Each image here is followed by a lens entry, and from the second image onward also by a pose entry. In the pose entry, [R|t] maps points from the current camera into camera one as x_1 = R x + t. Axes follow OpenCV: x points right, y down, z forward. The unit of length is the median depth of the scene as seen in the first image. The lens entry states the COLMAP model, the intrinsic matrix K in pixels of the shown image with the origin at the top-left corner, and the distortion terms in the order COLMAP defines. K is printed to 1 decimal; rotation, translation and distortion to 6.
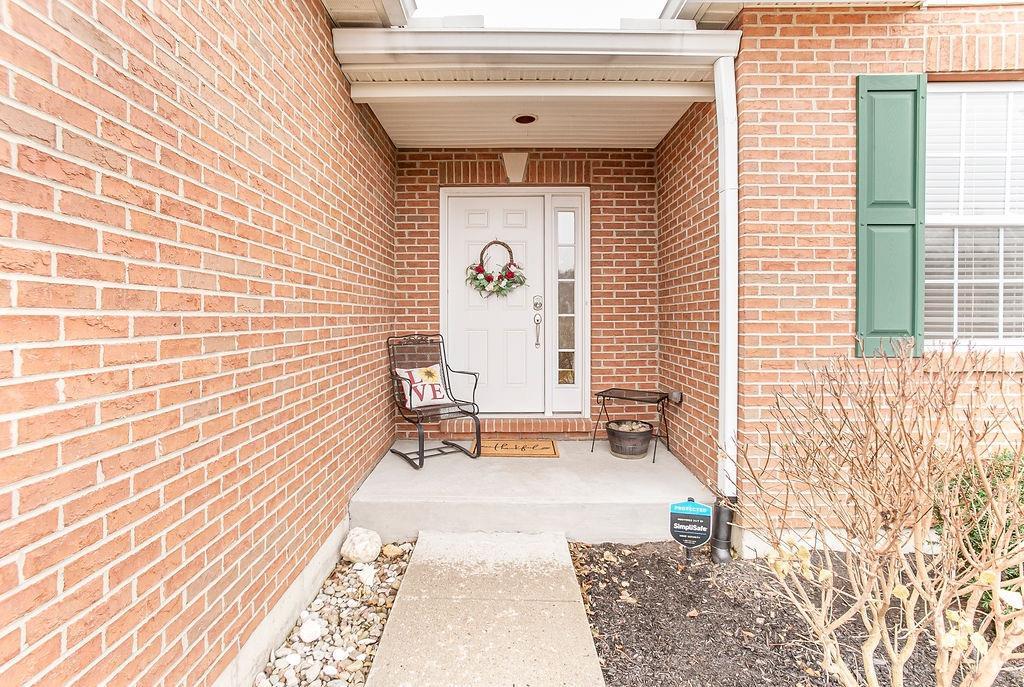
lens RADIAL K [[594.4, 0, 509.5], [0, 594.4, 323.0], [0, 0, 1]] dist [-0.068497, 0.001146]
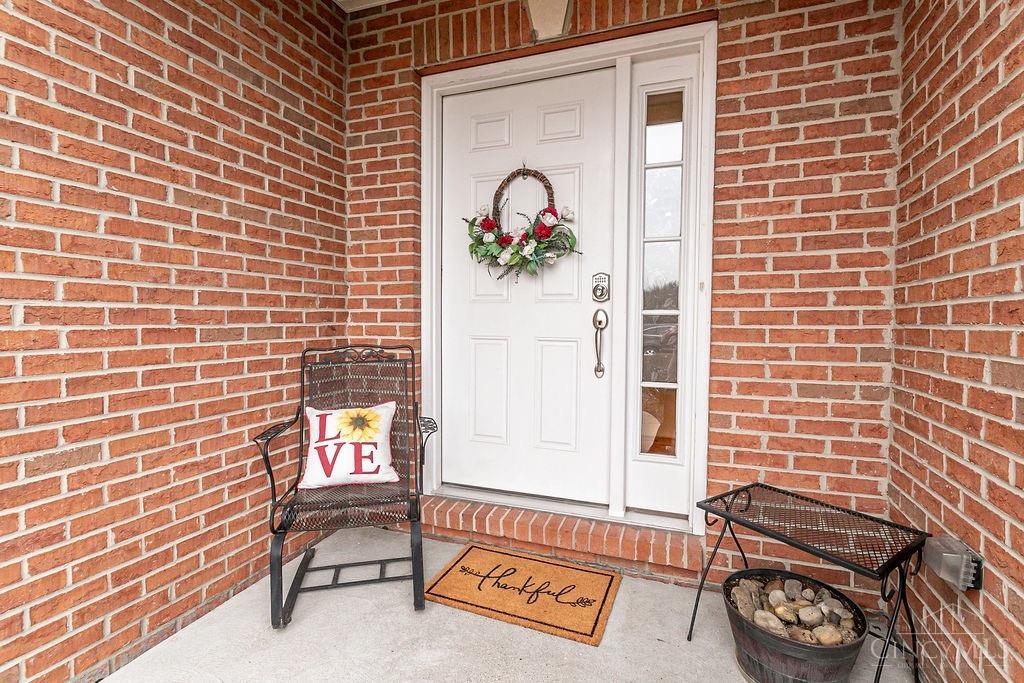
lens RADIAL K [[513.3, 0, 512.0], [0, 513.3, 341.5], [0, 0, 1]] dist [0.003461, 0.000682]
pose [[0.926599, 0.025189, -0.375207, 0.145982], [-0.013985, 0.999372, 0.032555, -0.001413], [0.375791, -0.024918, 0.926369, 0.589972]]
